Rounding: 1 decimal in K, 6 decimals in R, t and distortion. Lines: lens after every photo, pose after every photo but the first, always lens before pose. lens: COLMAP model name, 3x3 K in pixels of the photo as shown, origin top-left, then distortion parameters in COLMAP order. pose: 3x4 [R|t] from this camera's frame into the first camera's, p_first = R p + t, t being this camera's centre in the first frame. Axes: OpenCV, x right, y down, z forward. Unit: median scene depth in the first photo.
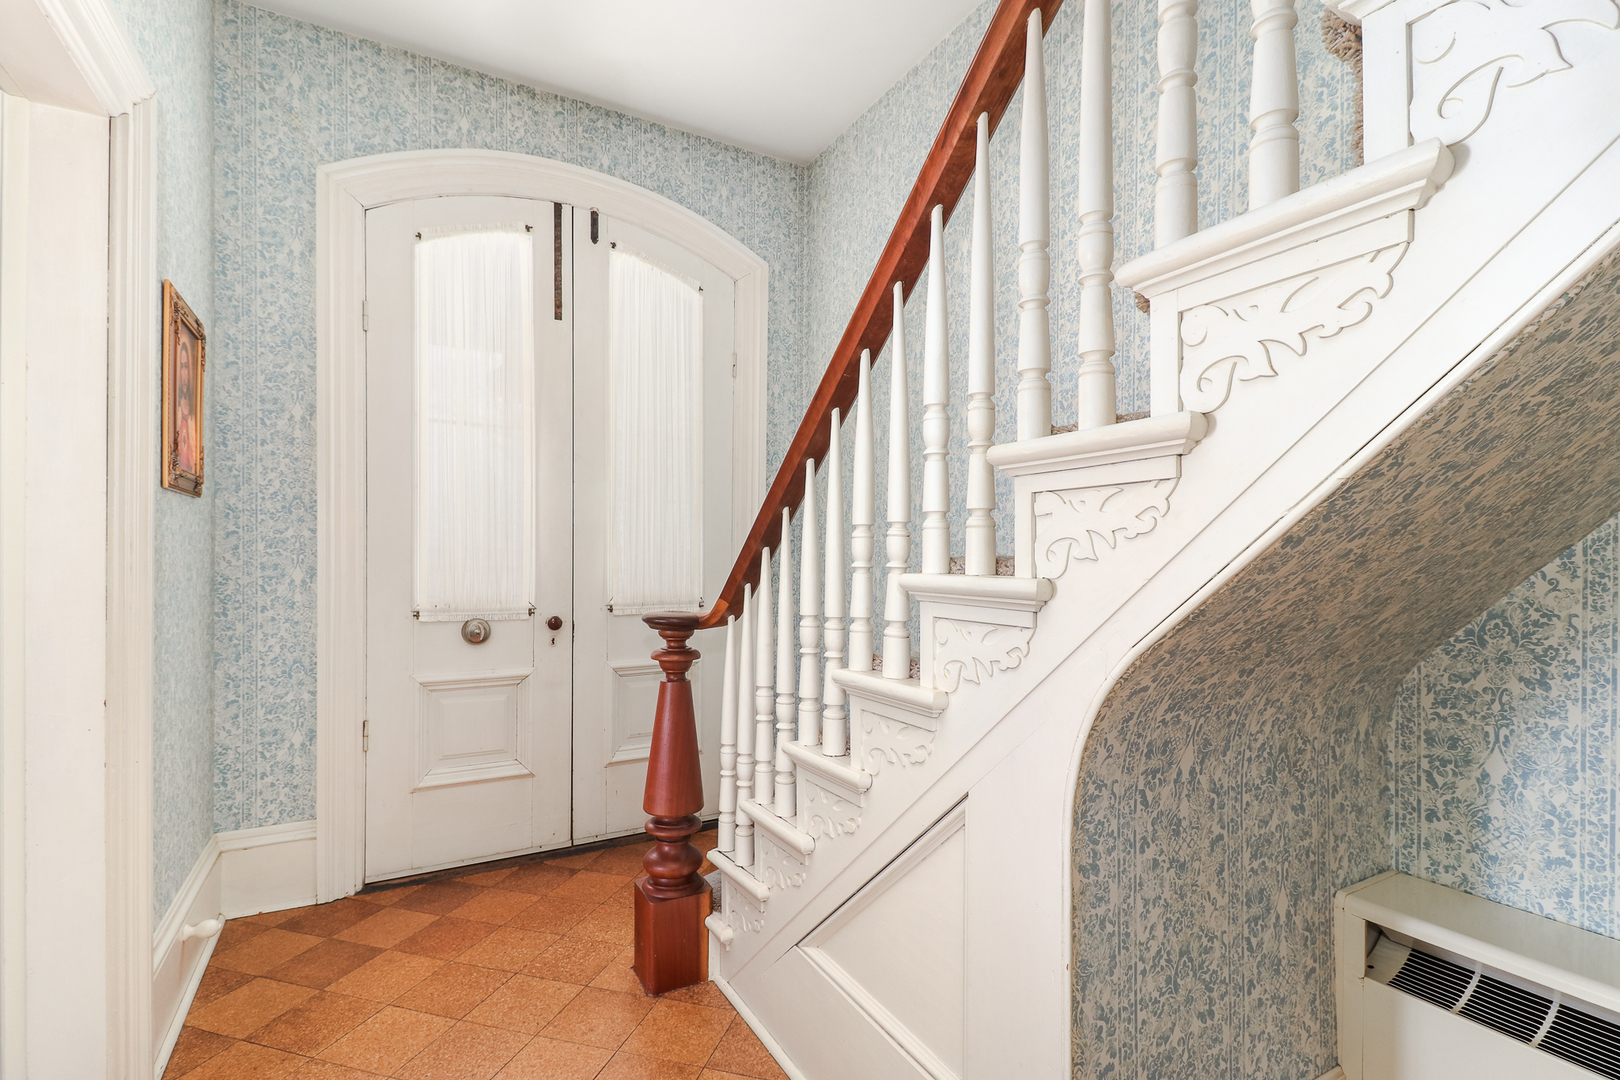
lens RADIAL K [[764.8, 0, 818.4], [0, 764.8, 549.2], [0, 0, 1]] dist [0.015479, -0.010536]
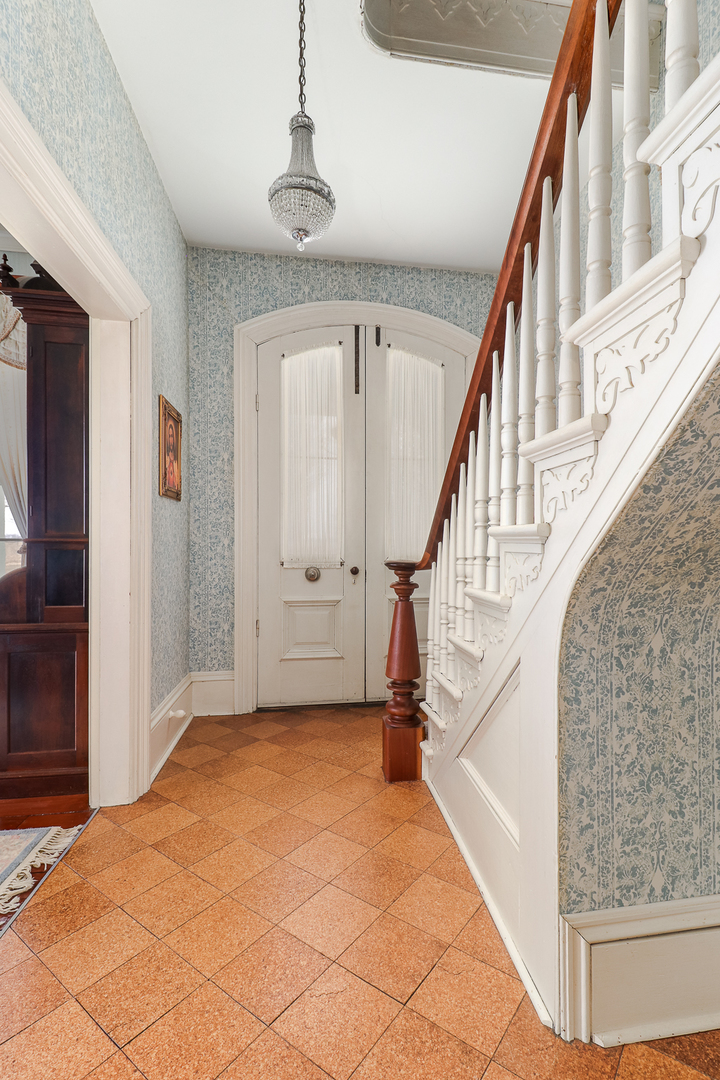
lens RADIAL K [[509.8, 0, 388.0], [0, 509.8, 534.8], [0, 0, 1]] dist [0.015479, -0.010536]
pose [[0.940631, -0.008515, -0.339323, 0.171683], [0.007551, 0.999963, -0.004162, 0.032476], [0.339346, 0.001352, 0.940661, -0.074178]]
